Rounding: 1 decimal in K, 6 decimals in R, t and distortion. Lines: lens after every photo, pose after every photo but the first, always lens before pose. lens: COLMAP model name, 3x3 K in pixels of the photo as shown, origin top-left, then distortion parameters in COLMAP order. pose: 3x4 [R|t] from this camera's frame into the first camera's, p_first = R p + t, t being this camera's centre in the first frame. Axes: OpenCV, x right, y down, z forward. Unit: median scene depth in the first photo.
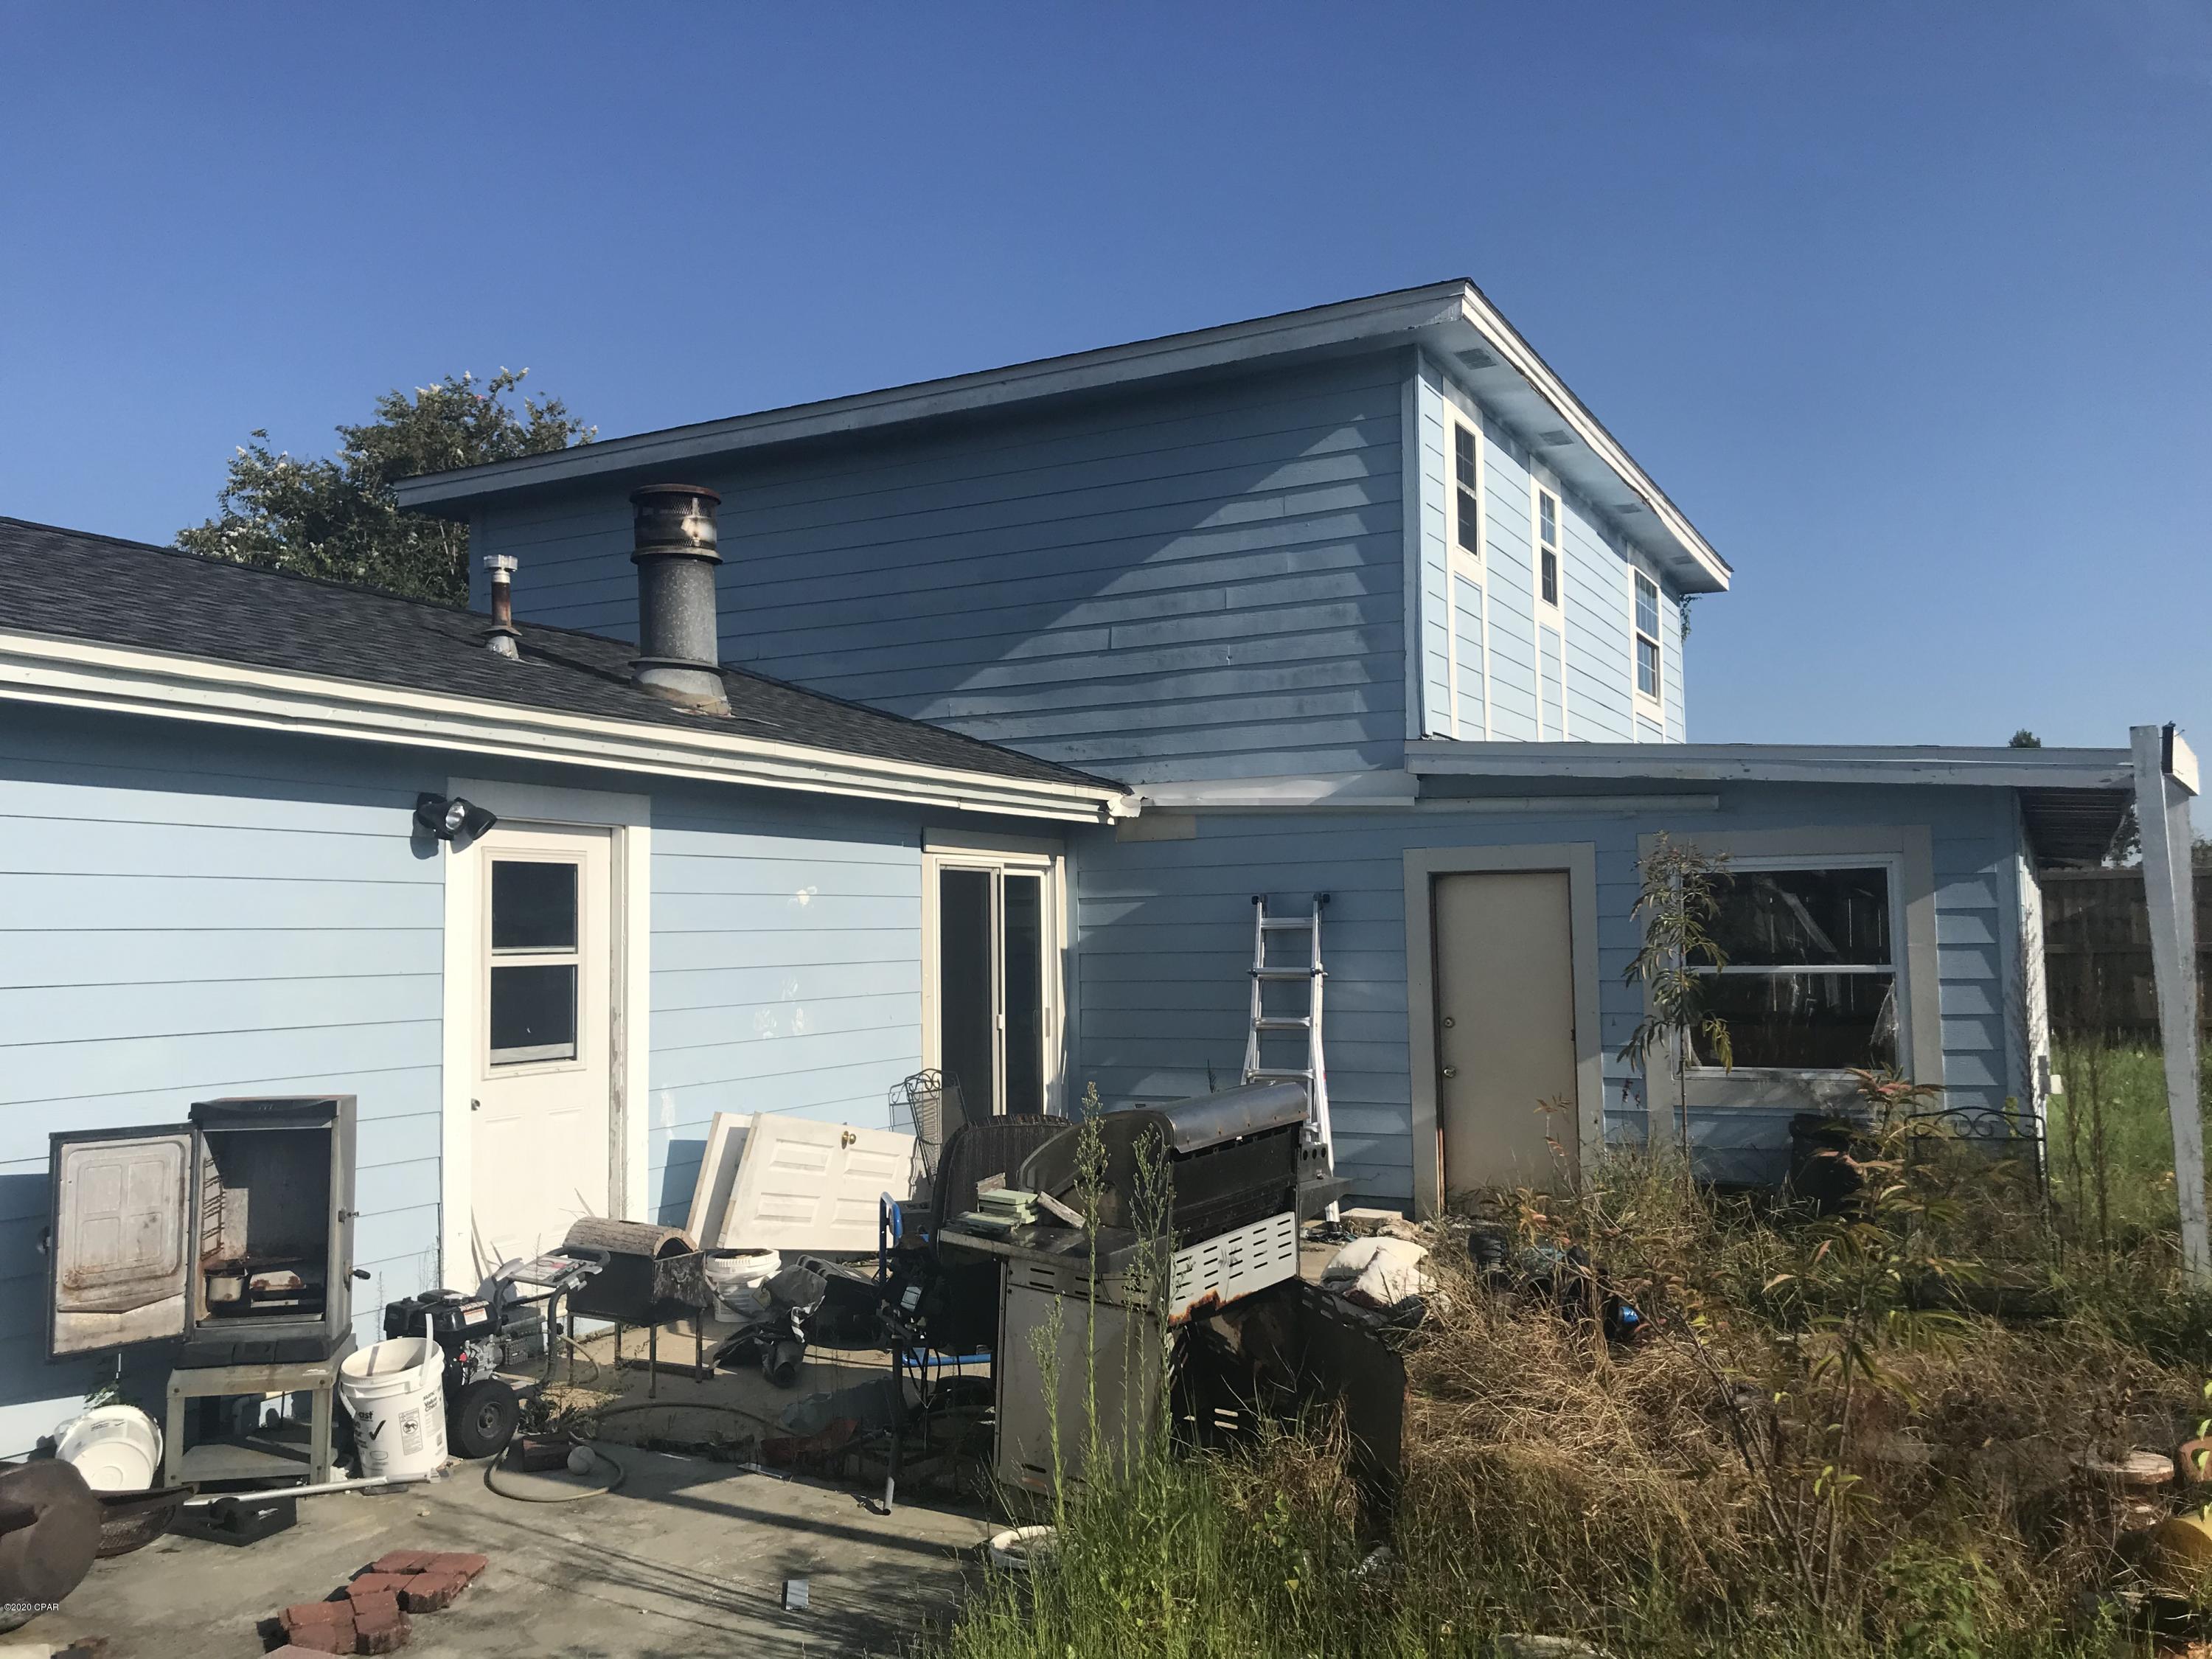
lens RADIAL K [[1808.6, 0, 1090.3], [0, 1808.6, 834.4], [0, 0, 1]] dist [0.020281, -0.033485]
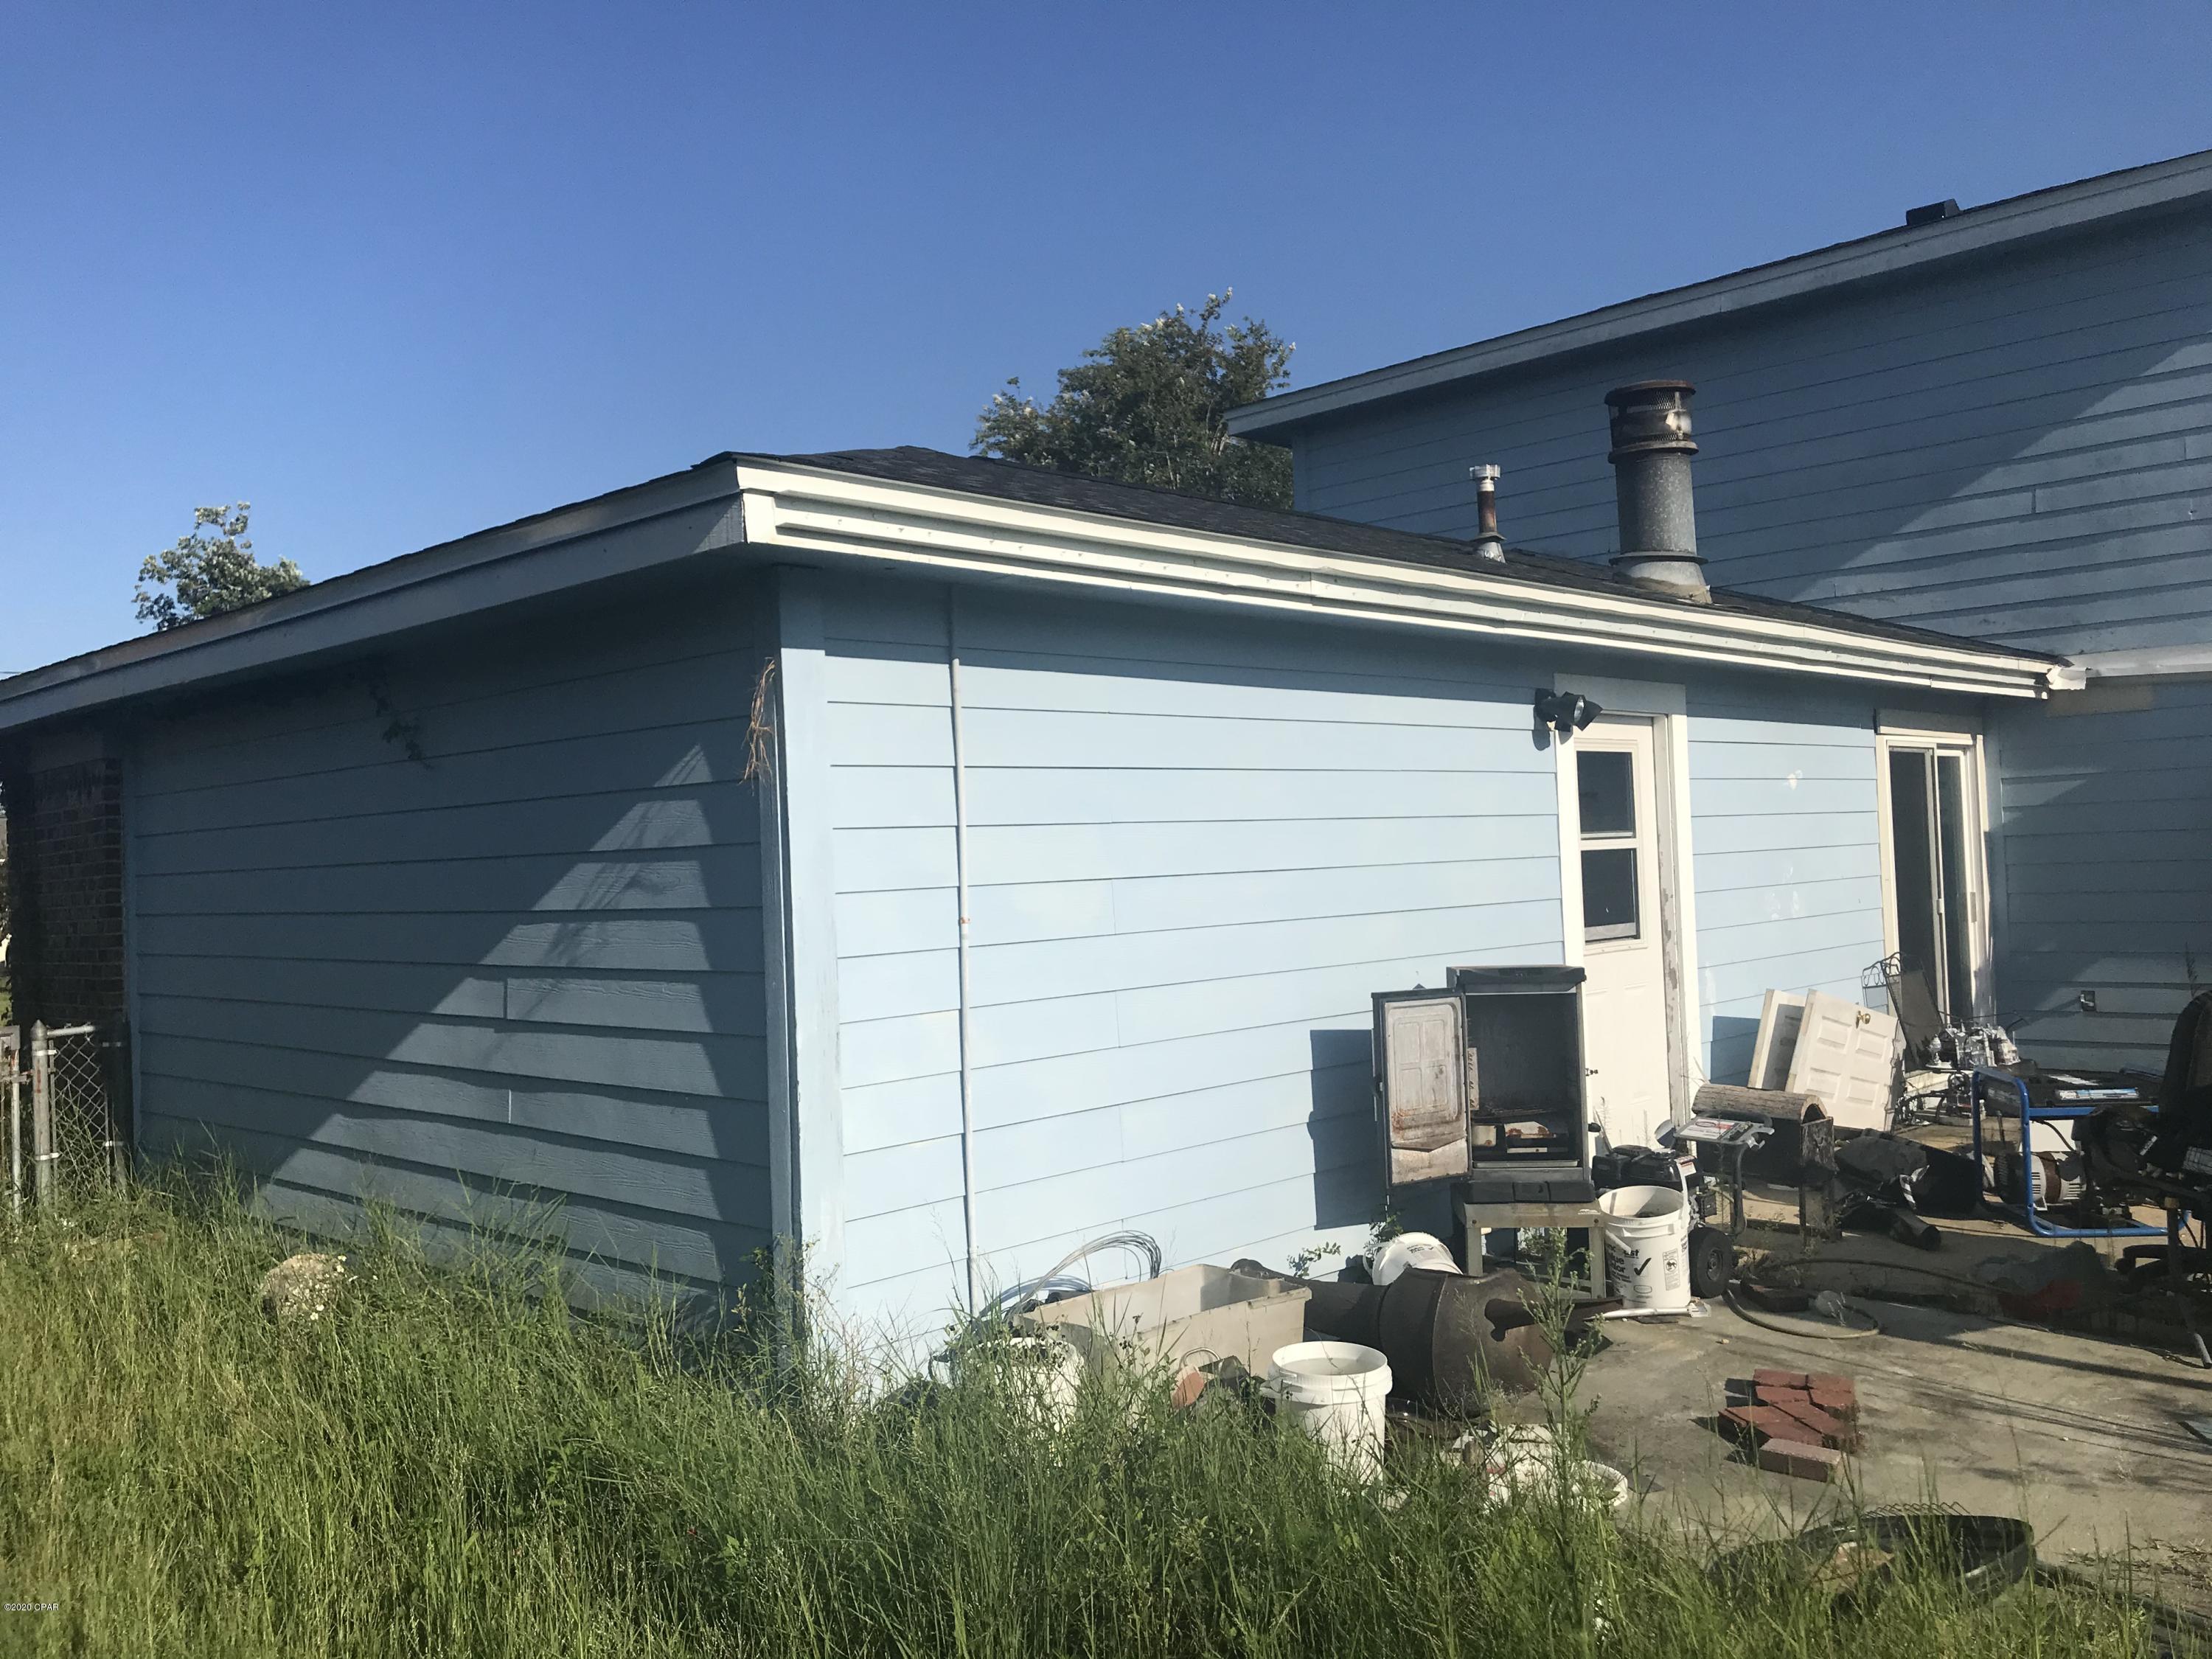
lens RADIAL K [[1808.6, 0, 1108.0], [0, 1808.6, 823.3], [0, 0, 1]] dist [0.020281, -0.033485]
pose [[0.953350, -0.025812, -0.300760, -0.251148], [0.039769, 0.998393, 0.040376, 0.002774], [0.299235, -0.050453, 0.952845, -0.087961]]
